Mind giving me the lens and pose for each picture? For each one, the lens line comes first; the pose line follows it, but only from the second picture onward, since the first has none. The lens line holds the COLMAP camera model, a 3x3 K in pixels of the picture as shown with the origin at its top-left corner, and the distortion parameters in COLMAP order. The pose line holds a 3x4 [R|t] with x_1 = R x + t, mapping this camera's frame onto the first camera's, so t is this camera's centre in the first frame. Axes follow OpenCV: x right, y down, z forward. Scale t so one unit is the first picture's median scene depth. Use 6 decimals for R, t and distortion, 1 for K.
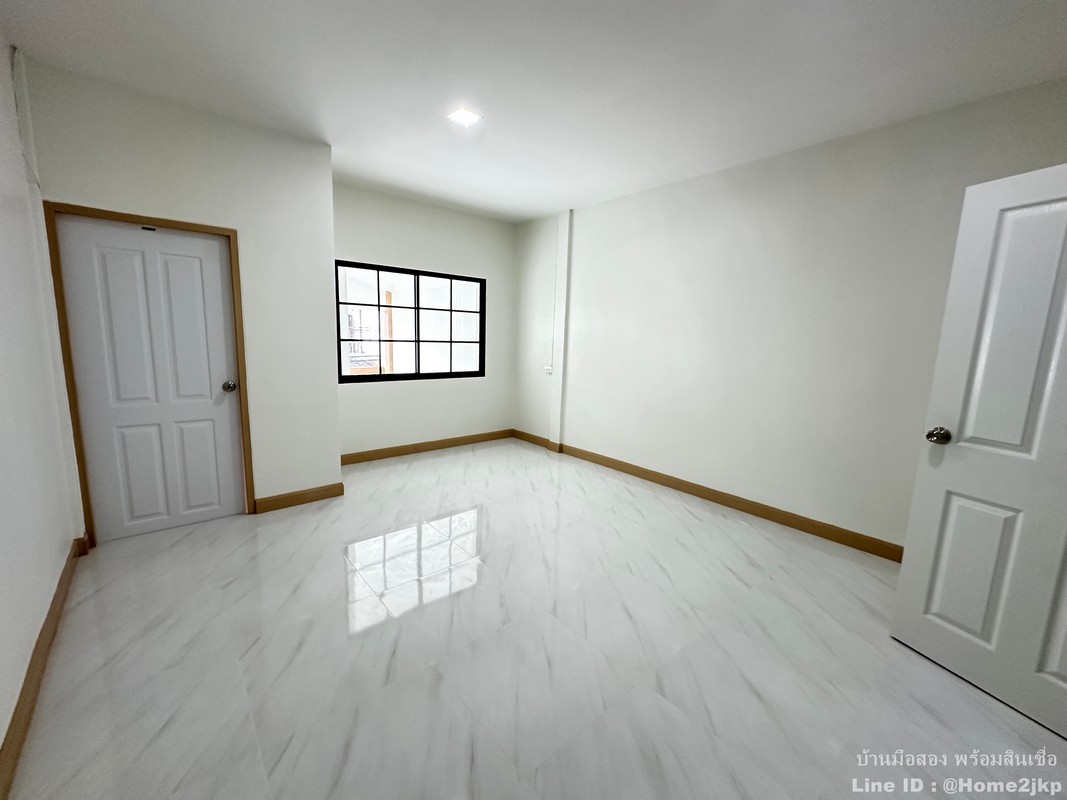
lens RADIAL K [[430.7, 0, 529.7], [0, 430.7, 398.2], [0, 0, 1]] dist [0.000240, 0.001114]
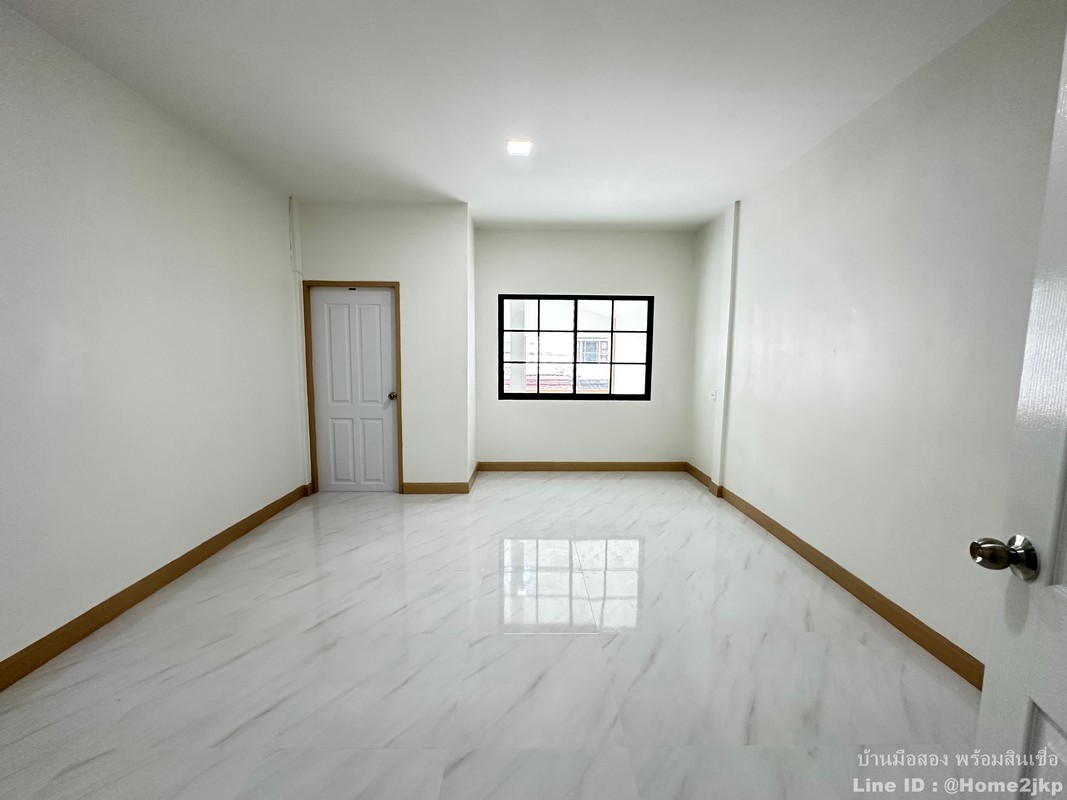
lens RADIAL K [[430.7, 0, 530.7], [0, 430.7, 400.5], [0, 0, 1]] dist [0.000240, 0.001114]
pose [[0.773875, 0.043597, -0.631836, 0.462745], [-0.078127, 0.996580, -0.026925, -0.009034], [0.628501, 0.070200, 0.774634, 0.203754]]
